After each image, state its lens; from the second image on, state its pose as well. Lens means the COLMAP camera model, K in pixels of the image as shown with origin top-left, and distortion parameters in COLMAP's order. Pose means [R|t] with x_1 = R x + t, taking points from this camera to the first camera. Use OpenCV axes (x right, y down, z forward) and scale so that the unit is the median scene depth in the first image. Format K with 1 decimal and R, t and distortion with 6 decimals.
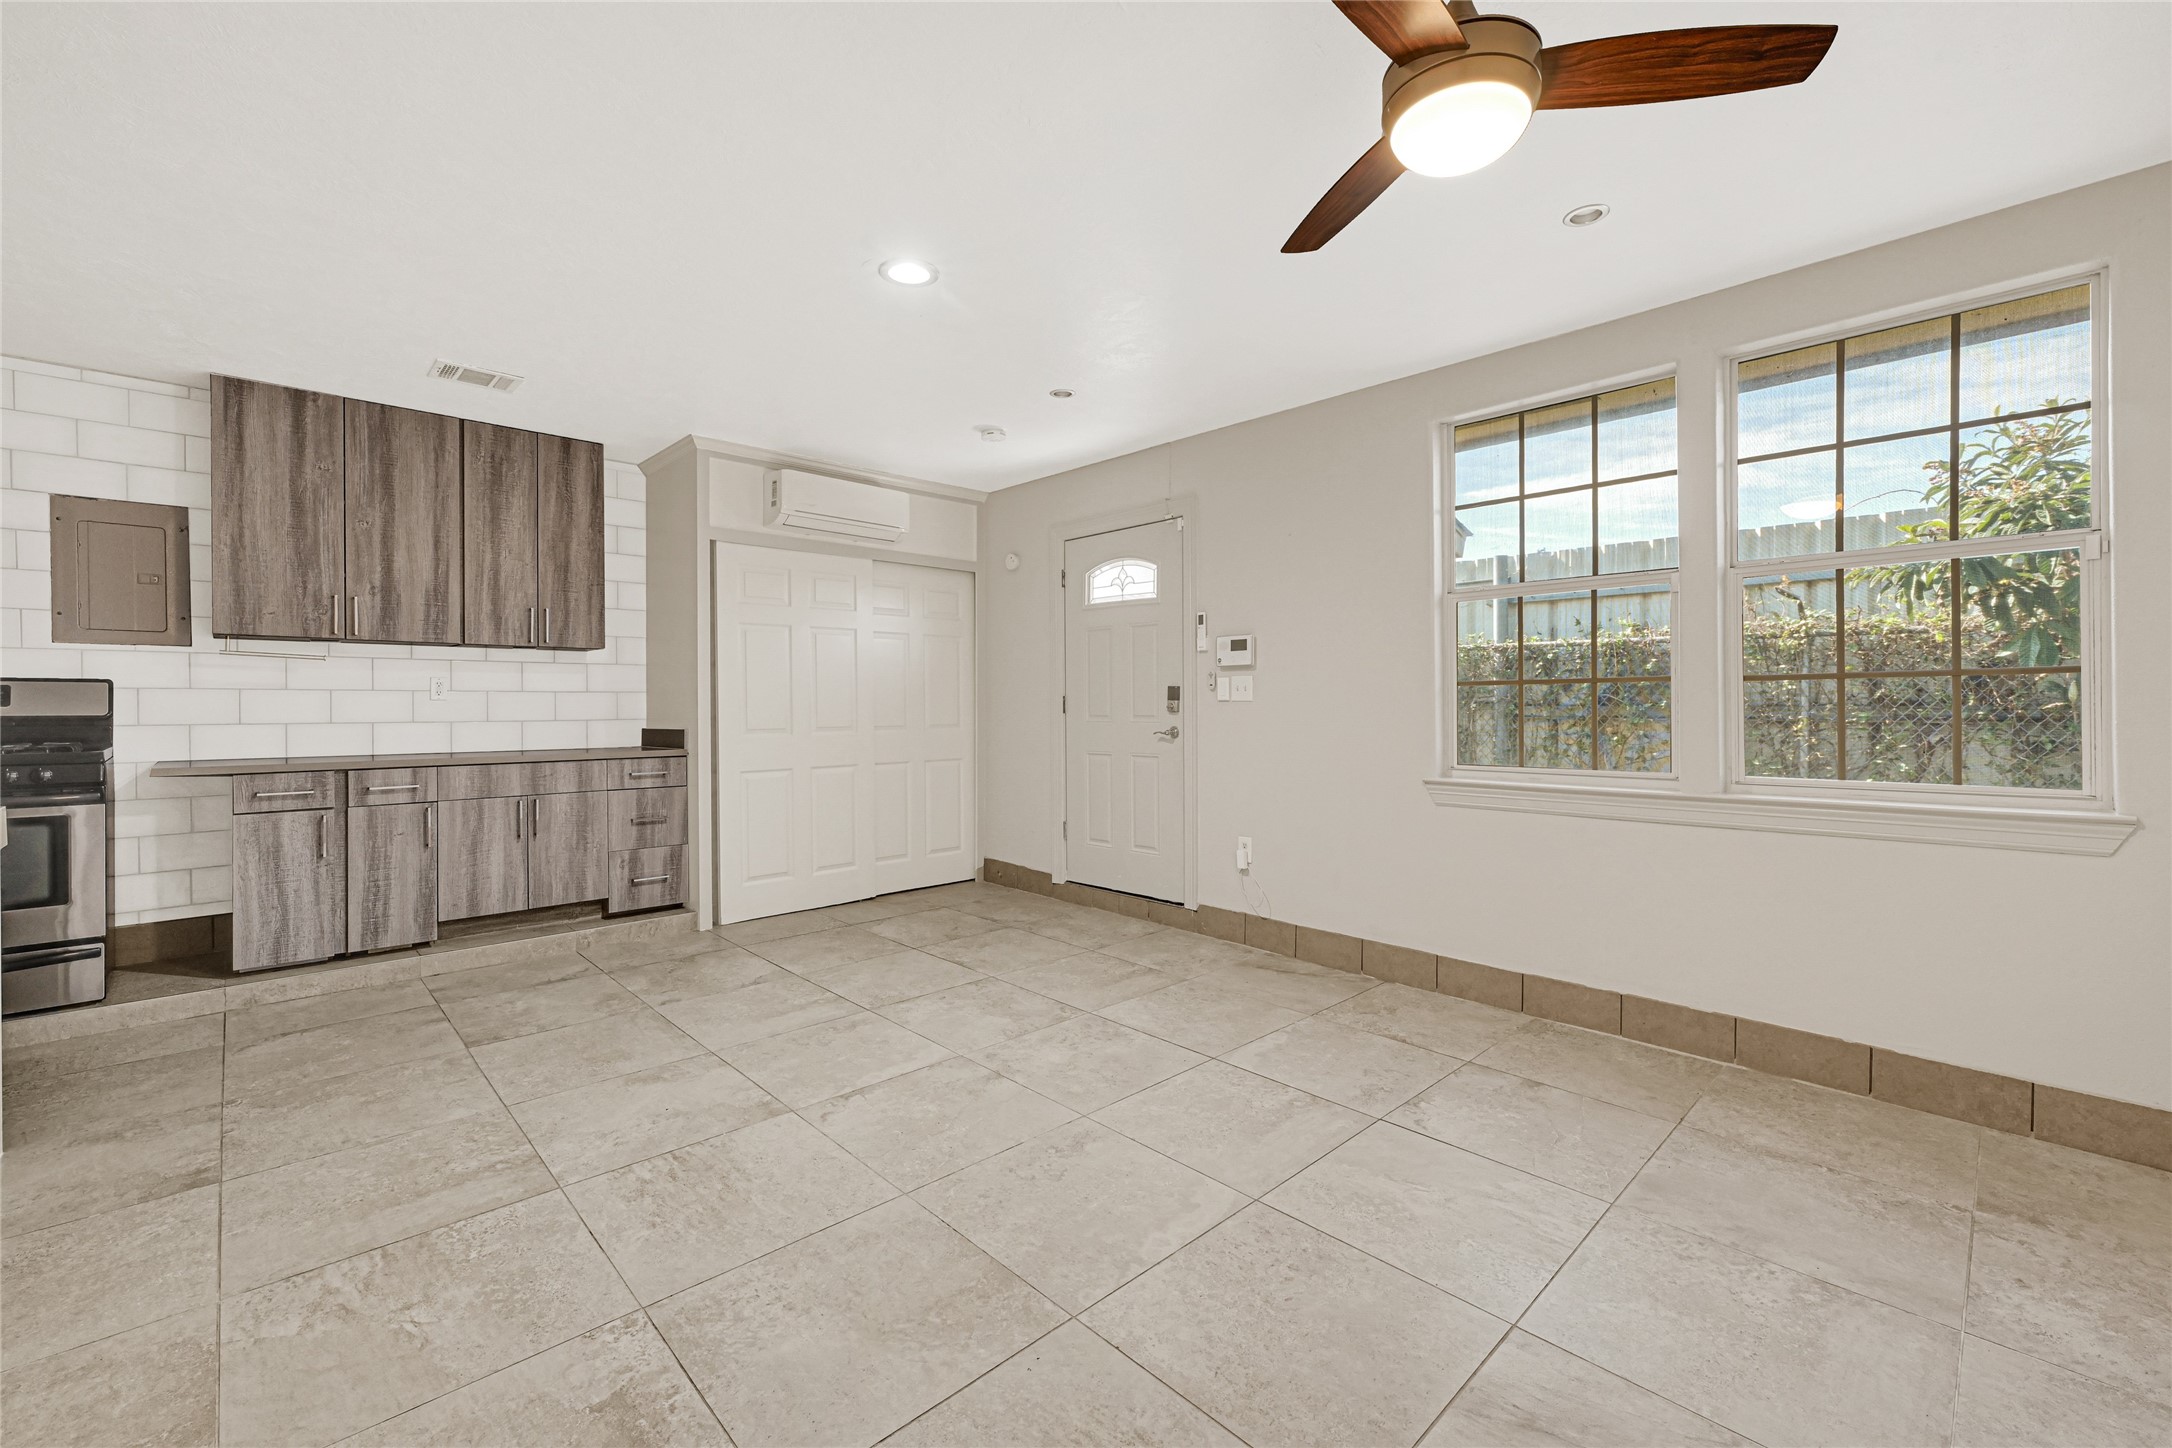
lens RADIAL K [[898.4, 0, 1087.0], [0, 898.4, 709.3], [0, 0, 1]] dist [0.000370, -0.000222]
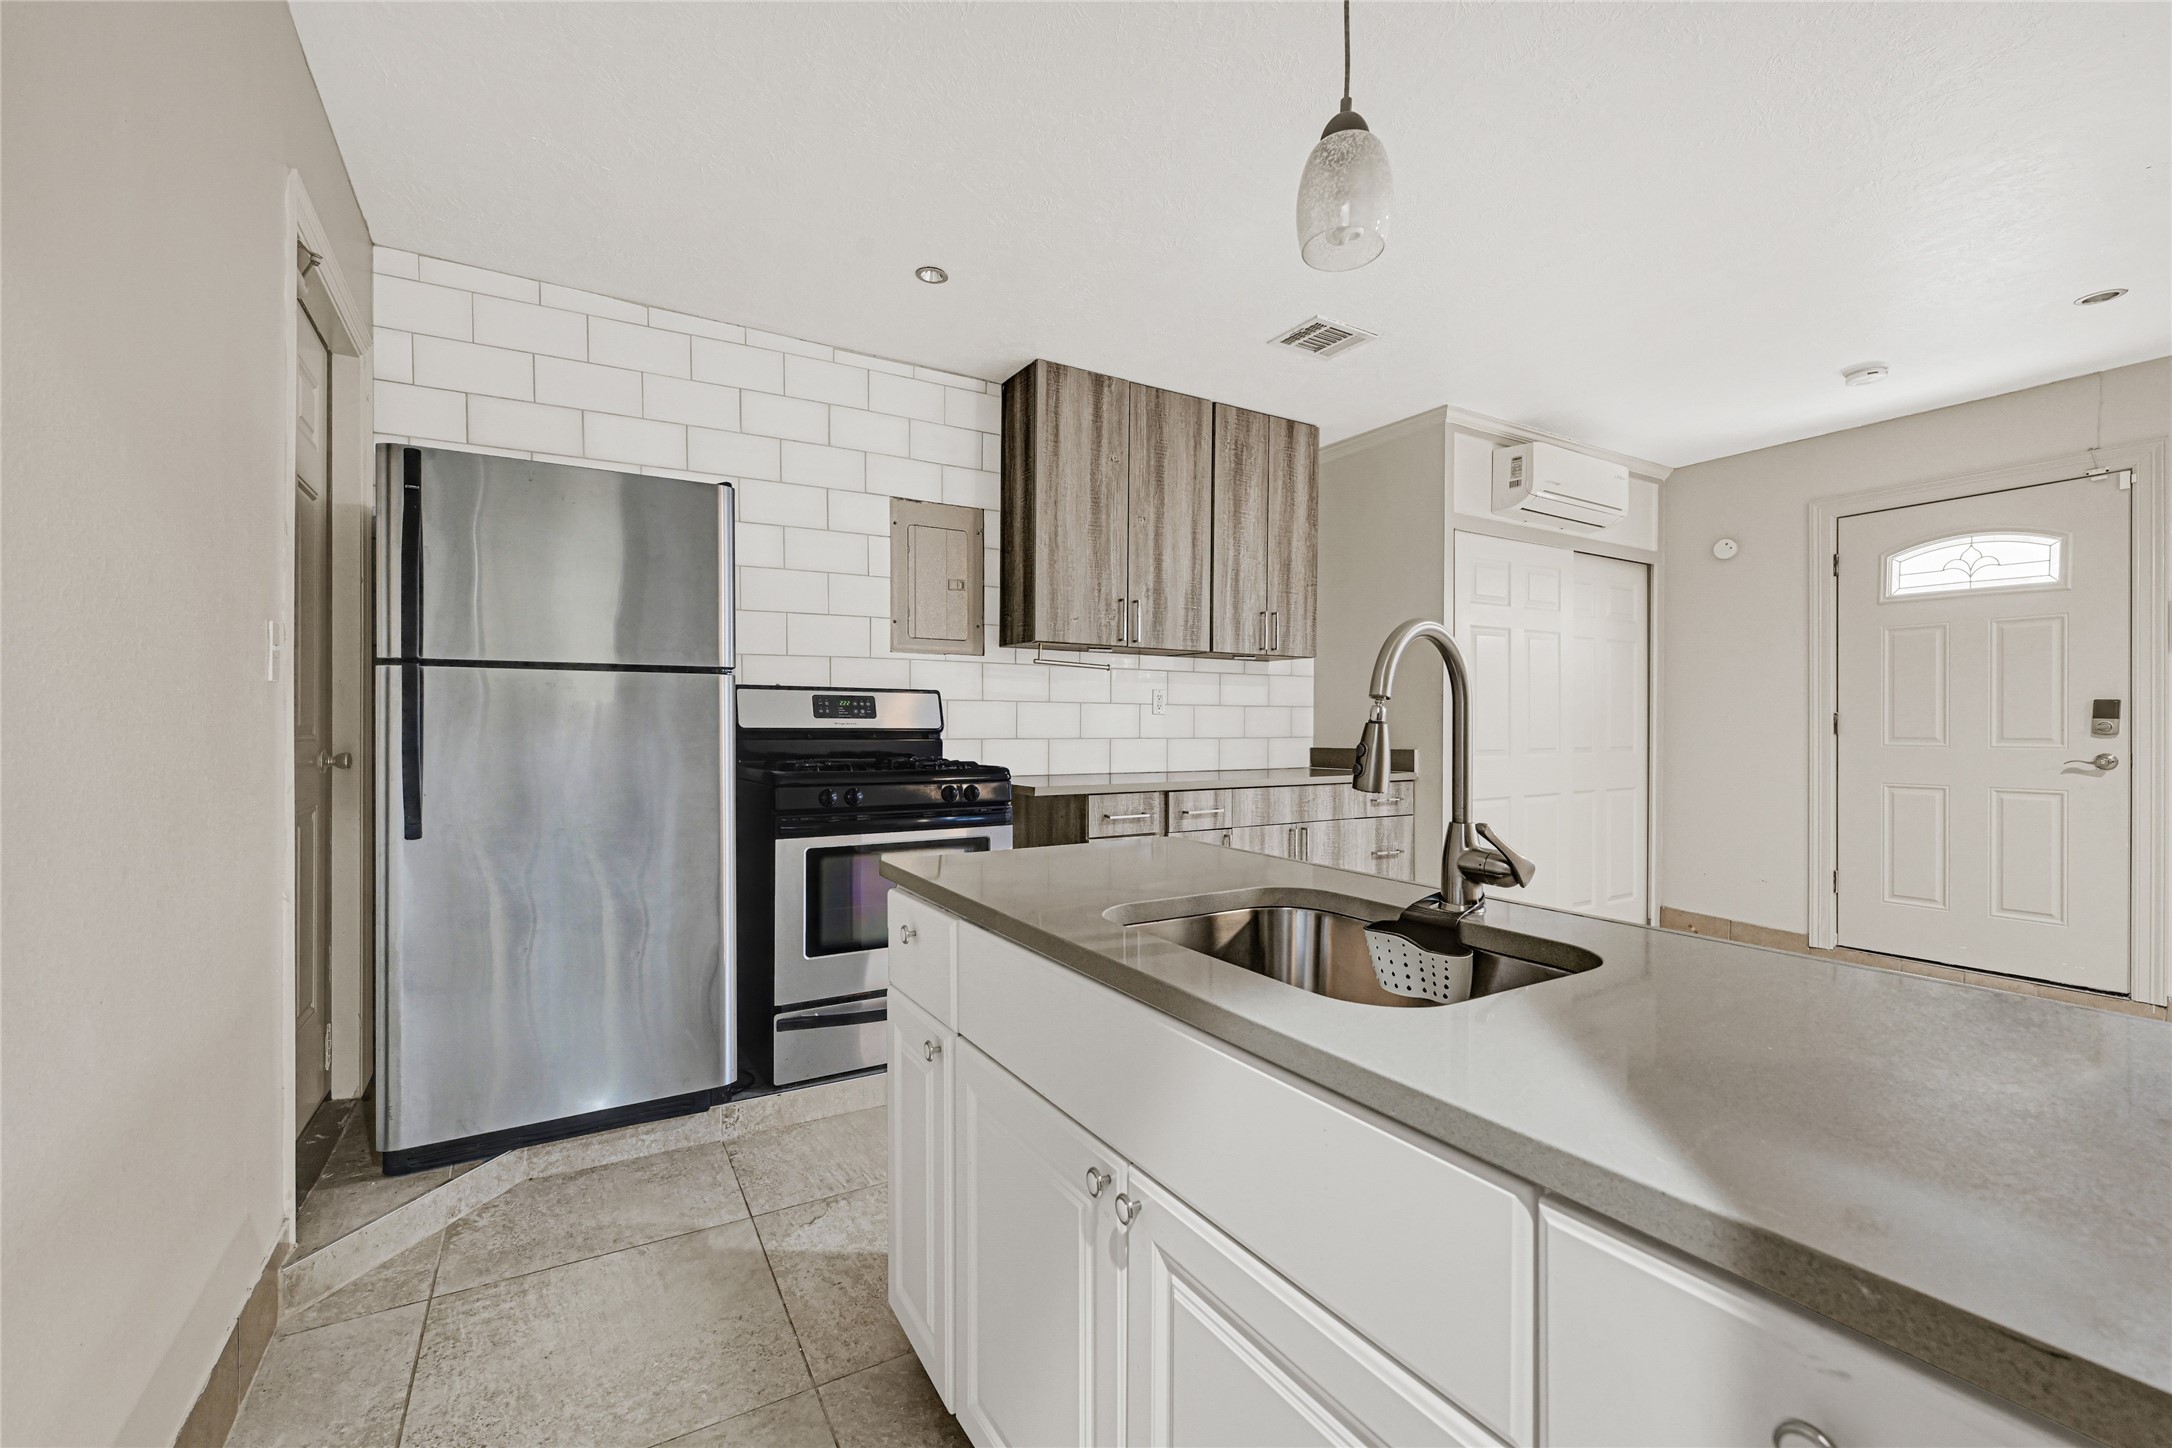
lens RADIAL K [[898.4, 0, 1083.2], [0, 898.4, 729.1], [0, 0, 1]] dist [0.000370, -0.000222]
pose [[0.974419, 0.007844, -0.224602, -0.649184], [-0.007686, 0.999969, 0.001579, 0.004457], [0.224607, 0.000188, 0.974449, 0.098383]]
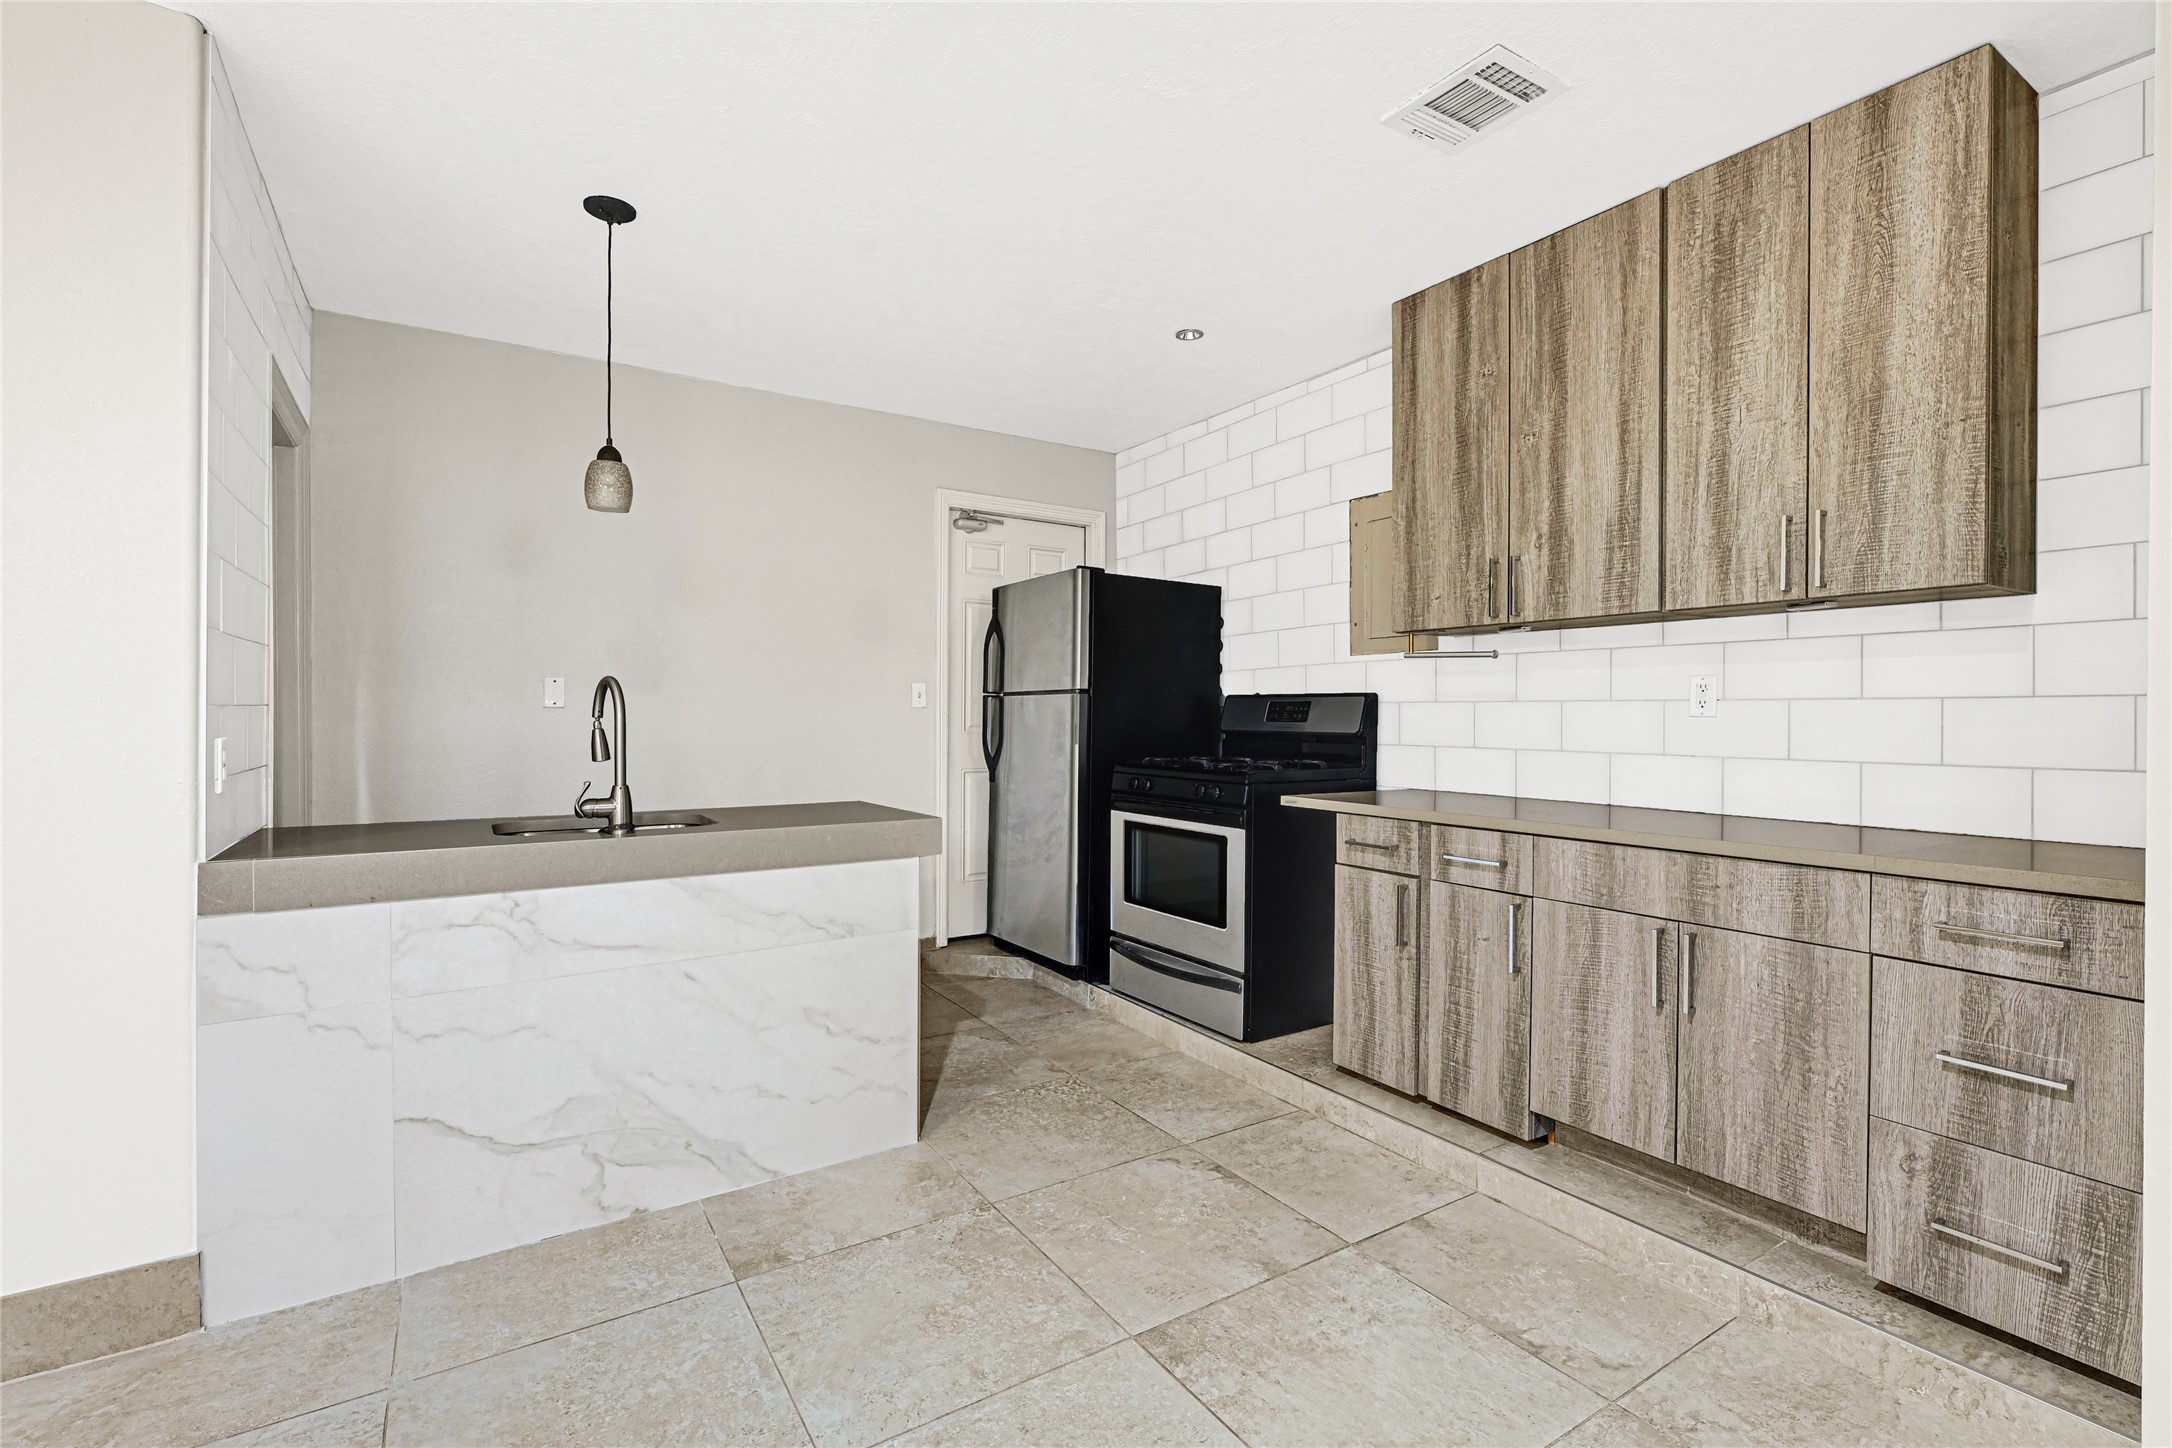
lens RADIAL K [[977.5, 0, 1086.0], [0, 977.5, 721.3], [0, 0, 1]] dist [-0.000008, 0.000536]
pose [[-0.195766, 0.007751, -0.980620, -0.065616], [-0.009062, 0.999912, 0.009713, -0.010750], [0.980609, 0.010788, -0.195678, 0.820476]]
